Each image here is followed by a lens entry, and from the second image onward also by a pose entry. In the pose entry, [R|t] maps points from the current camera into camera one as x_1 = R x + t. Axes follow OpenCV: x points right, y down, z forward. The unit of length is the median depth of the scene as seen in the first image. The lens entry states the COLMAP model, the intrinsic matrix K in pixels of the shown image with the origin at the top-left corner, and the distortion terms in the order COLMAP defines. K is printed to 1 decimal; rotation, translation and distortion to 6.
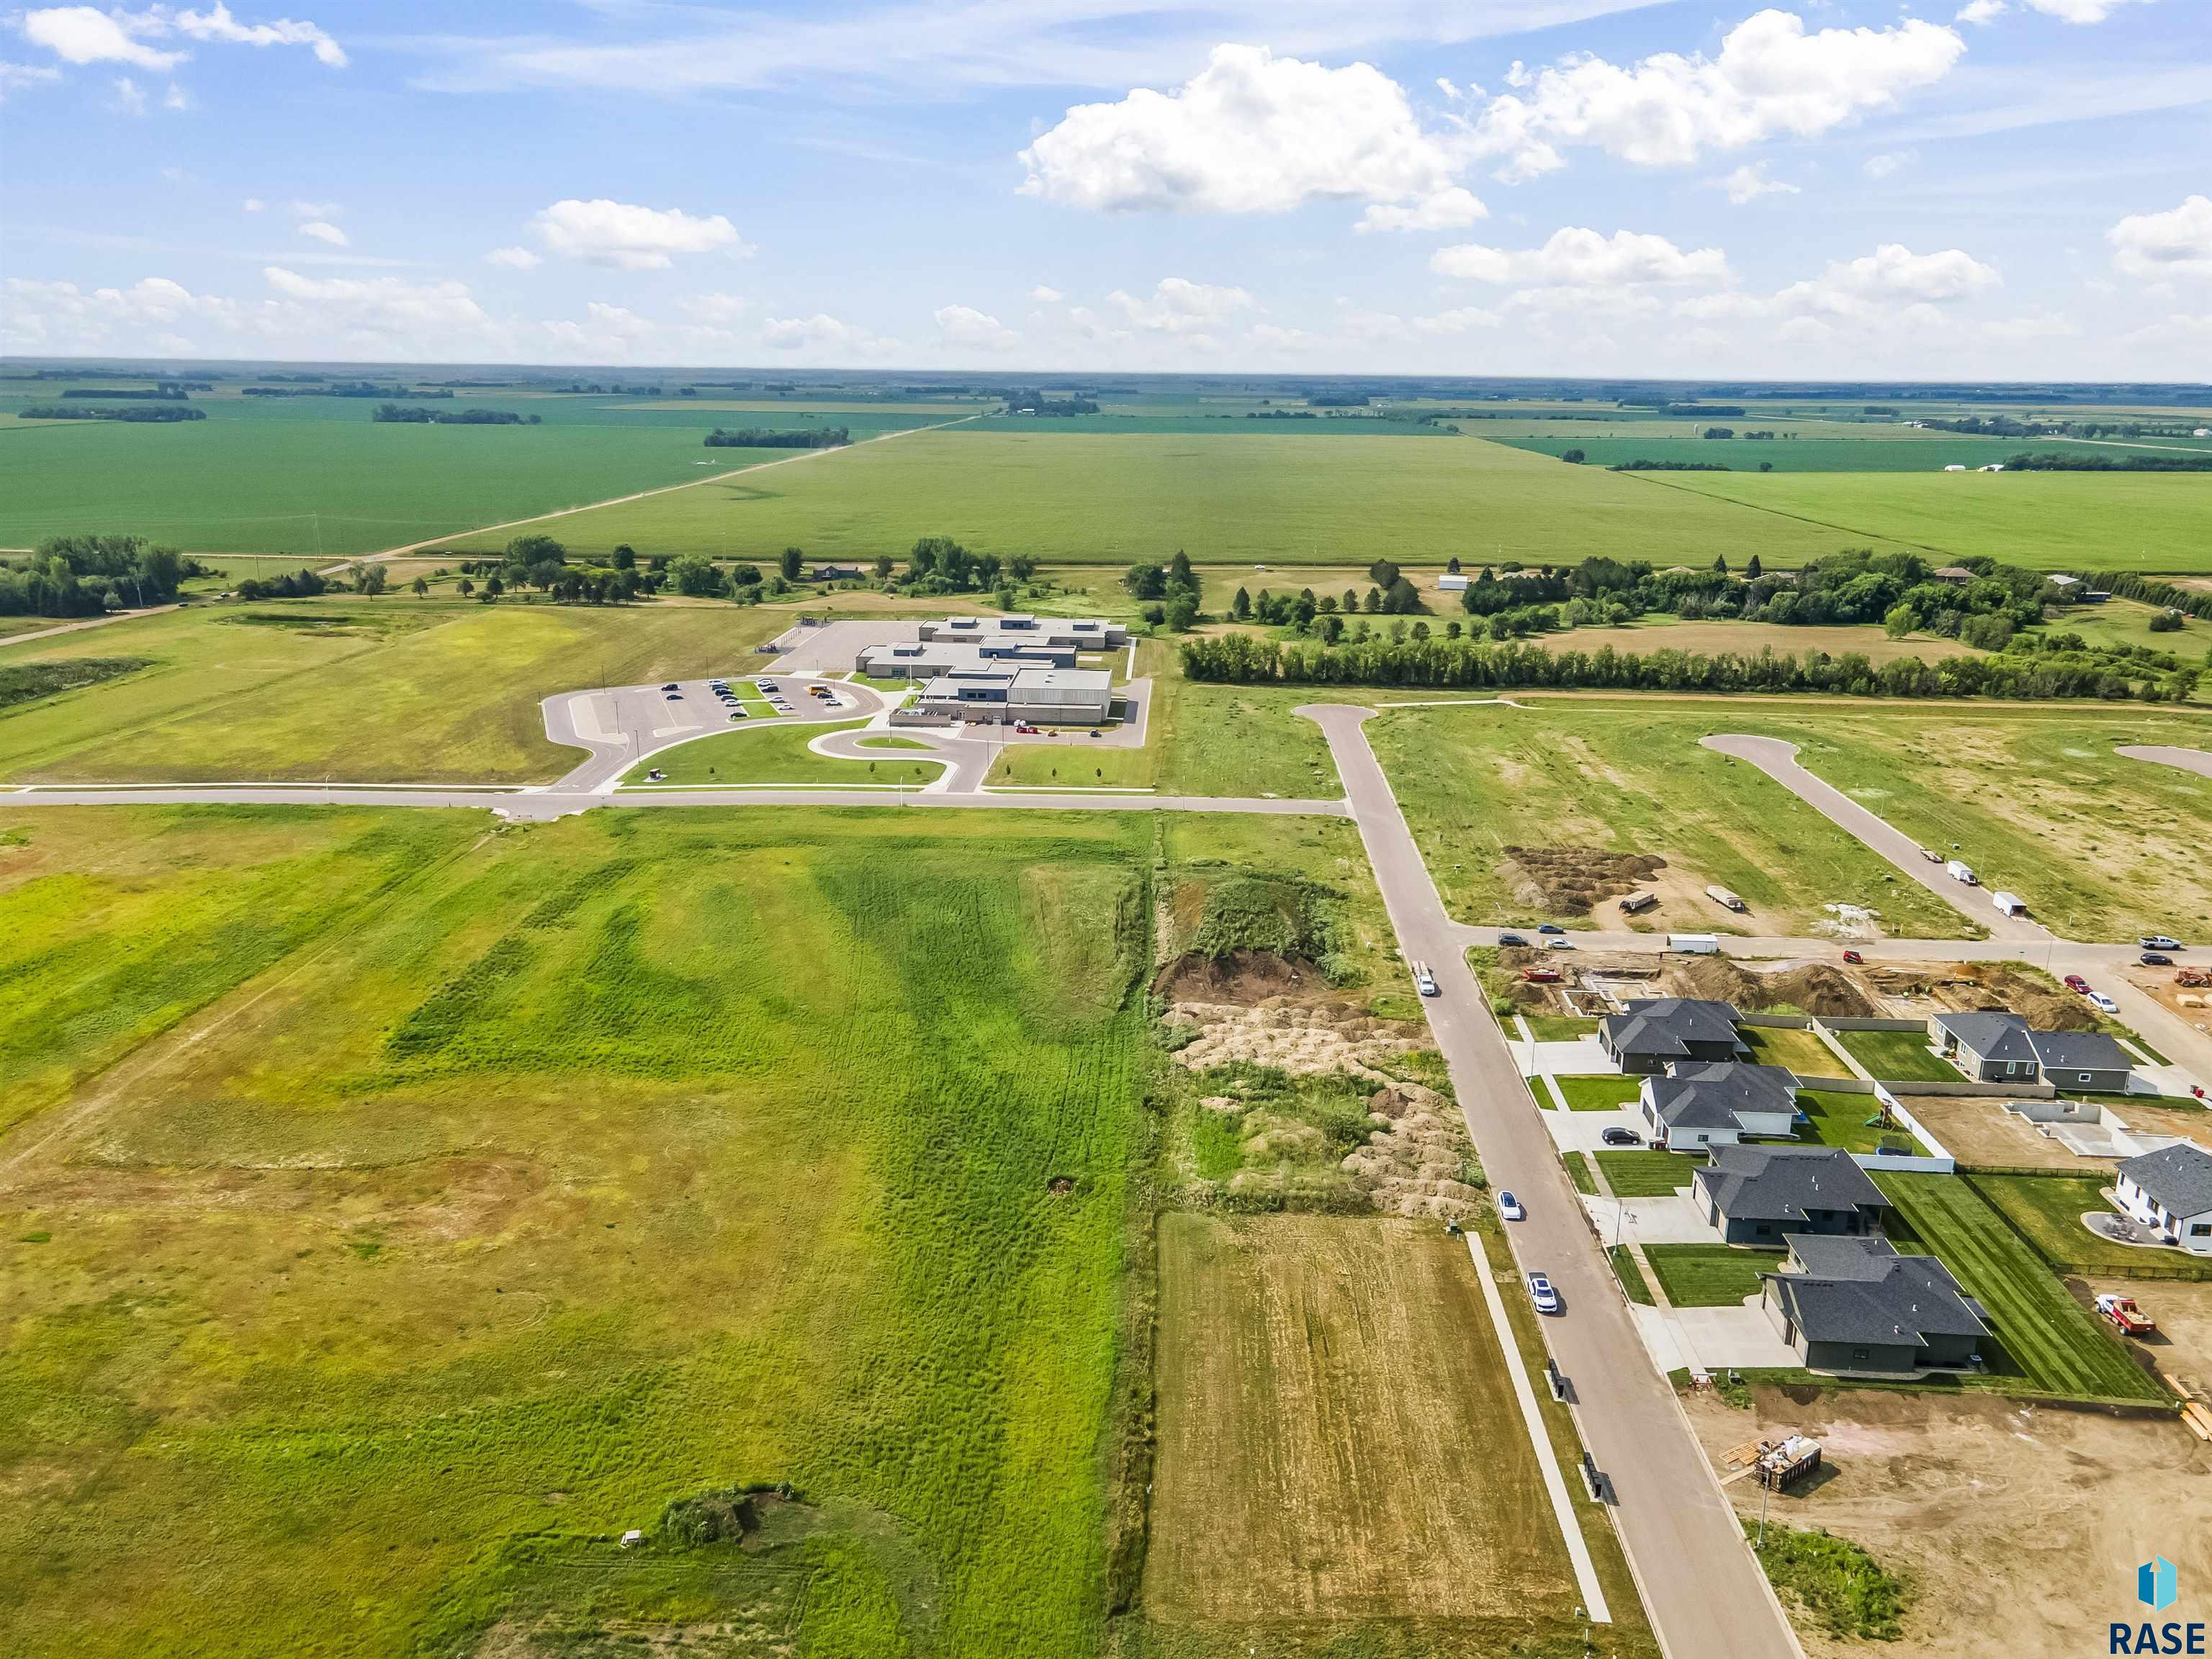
lens RADIAL K [[1615.6, 0, 1106.0], [0, 1615.6, 829.5], [0, 0, 1]] dist [0.029107, 0.042395]
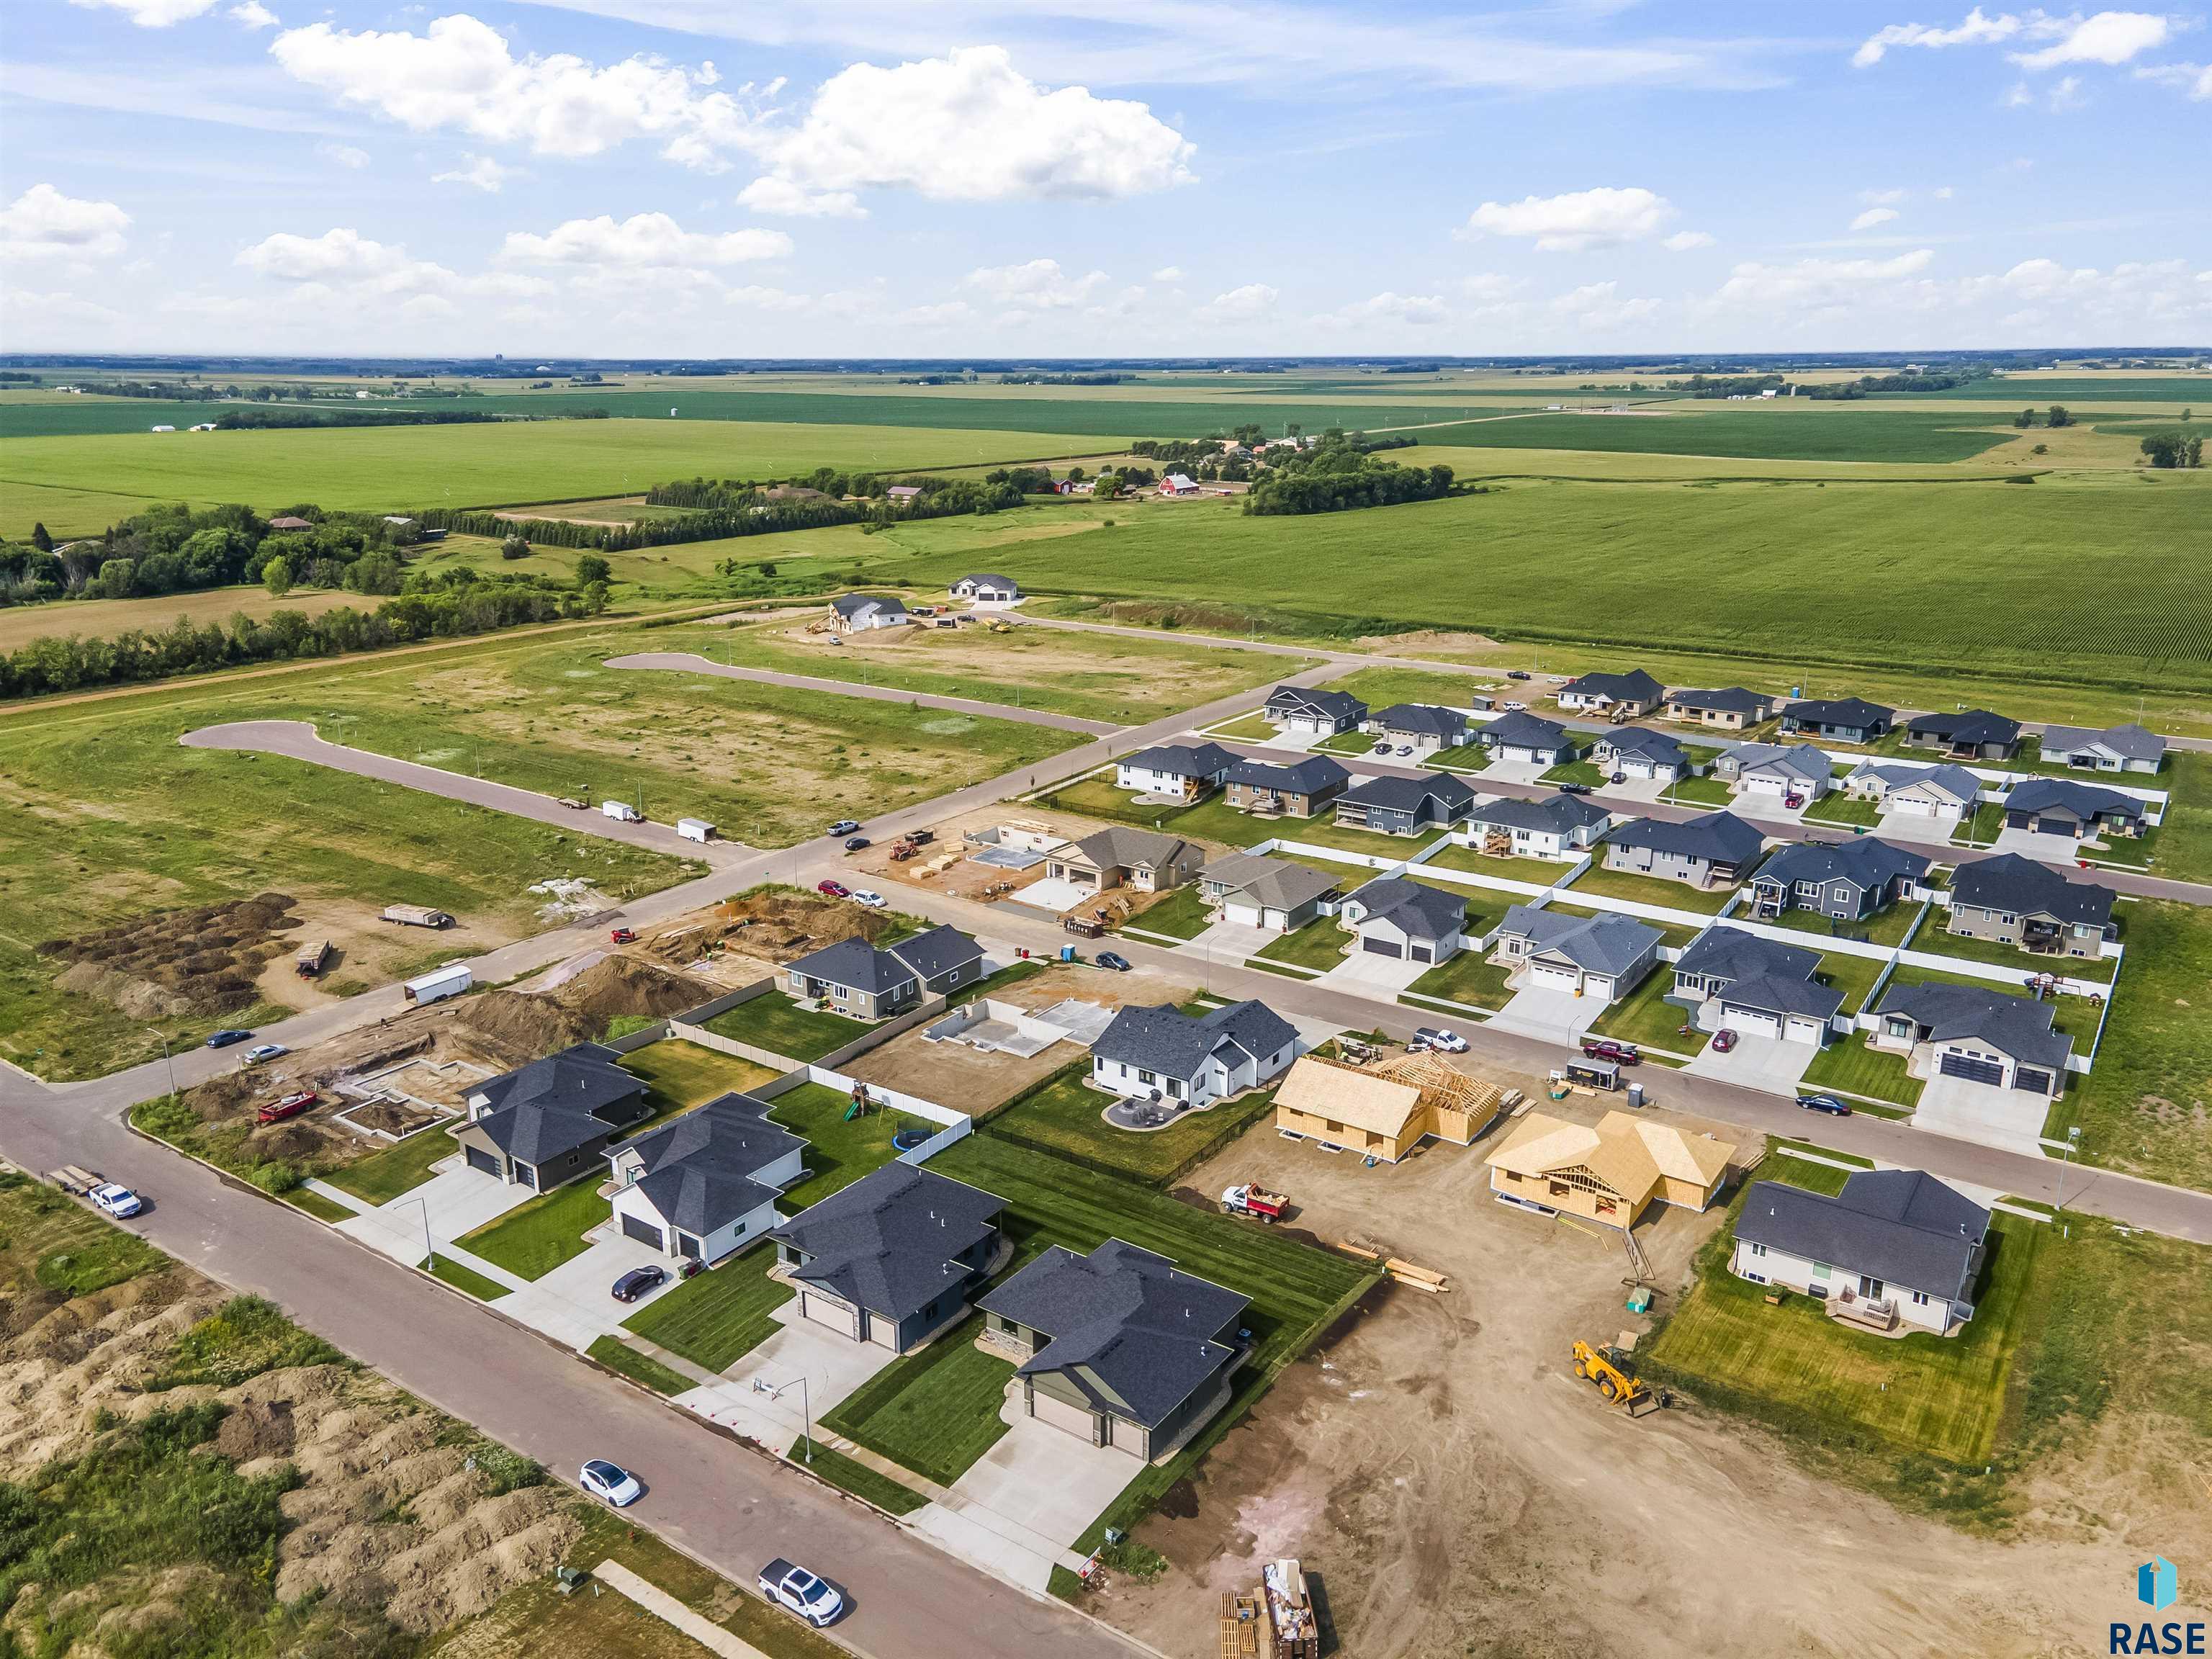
lens RADIAL K [[1615.6, 0, 1106.0], [0, 1615.6, 829.5], [0, 0, 1]] dist [0.029107, 0.042395]
pose [[0.530450, -0.253226, 0.809011, -0.059972], [0.241797, 0.959893, 0.141913, -0.030762], [-0.812501, 0.120339, 0.570405, 0.342701]]
